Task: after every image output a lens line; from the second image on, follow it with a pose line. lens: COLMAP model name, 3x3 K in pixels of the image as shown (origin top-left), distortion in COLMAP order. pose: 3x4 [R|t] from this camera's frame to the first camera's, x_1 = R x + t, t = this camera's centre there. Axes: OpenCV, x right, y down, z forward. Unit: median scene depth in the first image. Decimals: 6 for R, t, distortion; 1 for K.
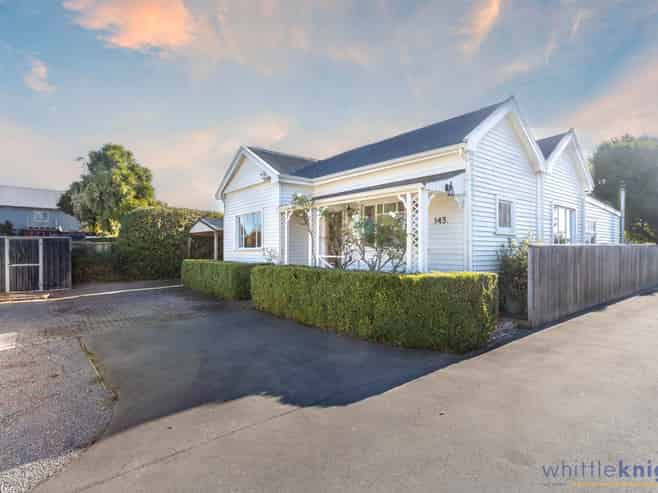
lens RADIAL K [[356.7, 0, 325.4], [0, 356.7, 245.5], [0, 0, 1]] dist [-0.005604, 0.000737]
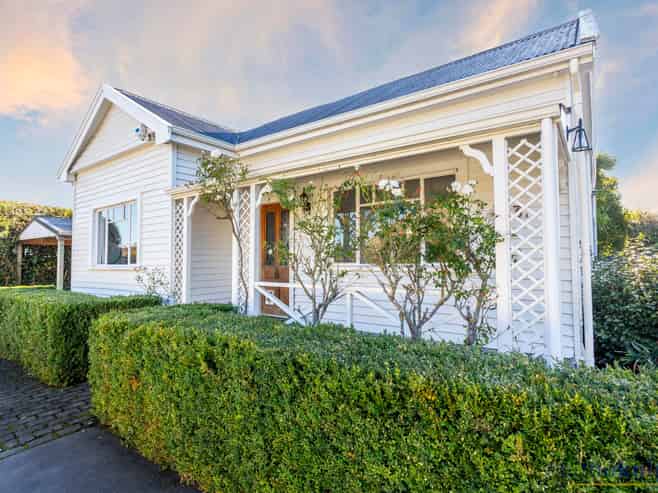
lens RADIAL K [[356.7, 0, 327.5], [0, 356.7, 250.2], [0, 0, 1]] dist [-0.005604, 0.000737]
pose [[0.965745, 0.004189, 0.259457, -0.042718], [0.001726, 0.999744, -0.022568, -0.004596], [-0.259486, 0.022242, 0.965491, 0.429739]]
